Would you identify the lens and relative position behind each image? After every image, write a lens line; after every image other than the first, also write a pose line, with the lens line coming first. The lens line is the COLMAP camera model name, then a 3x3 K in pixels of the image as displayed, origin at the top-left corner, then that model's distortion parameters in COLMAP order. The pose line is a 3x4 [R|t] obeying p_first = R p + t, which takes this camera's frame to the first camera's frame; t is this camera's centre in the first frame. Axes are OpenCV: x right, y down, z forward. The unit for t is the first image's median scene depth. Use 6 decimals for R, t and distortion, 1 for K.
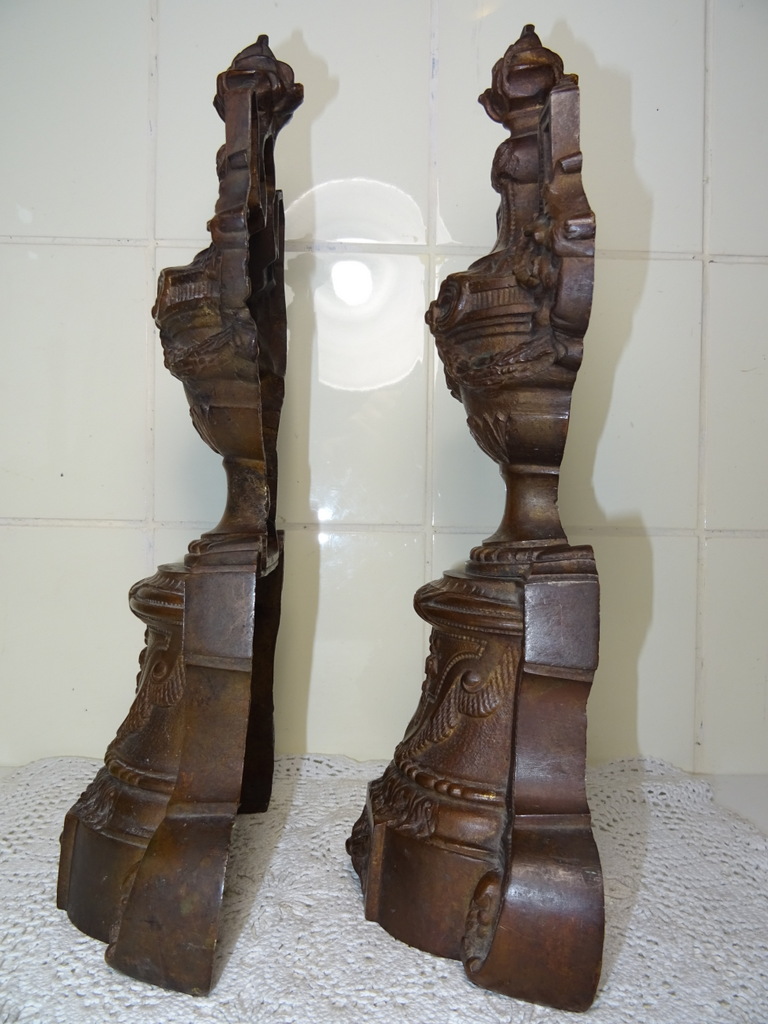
lens RADIAL K [[719.2, 0, 346.5], [0, 719.2, 512.3], [0, 0, 1]] dist [-0.000369, -0.012894]
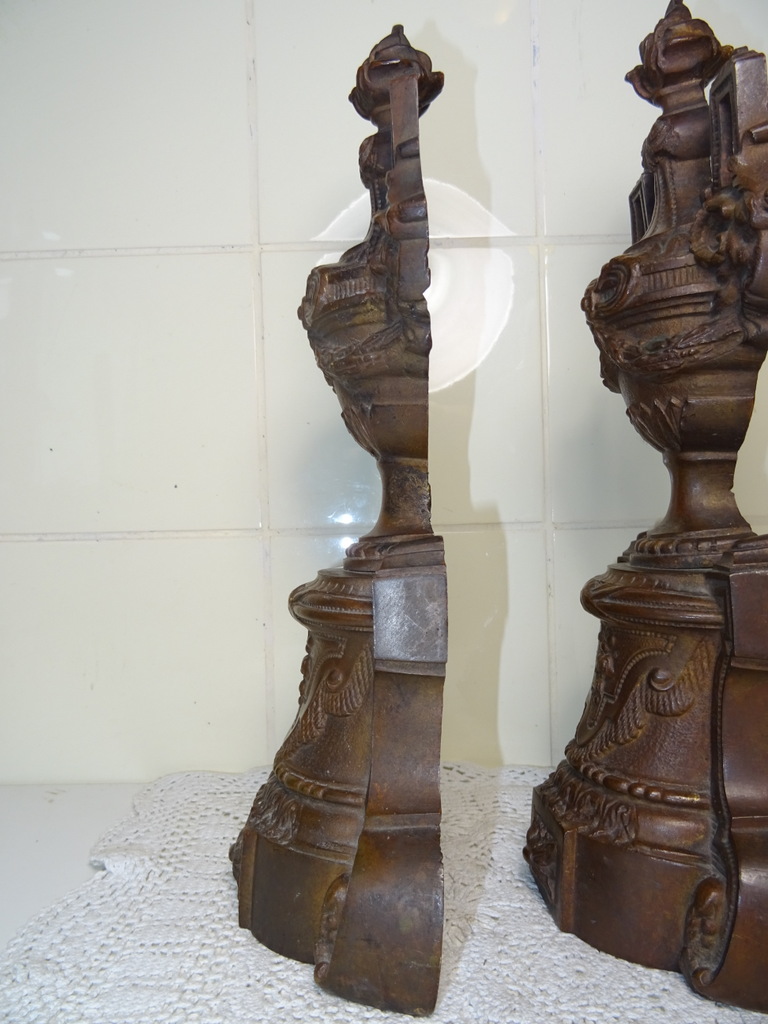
lens RADIAL K [[719.2, 0, 369.1], [0, 719.2, 513.7], [0, 0, 1]] dist [-0.000369, -0.012894]
pose [[0.998695, -0.040860, -0.030629, -0.172598], [0.040682, 0.999152, -0.006409, 0.005167], [0.030865, 0.005155, 0.999510, 0.029062]]
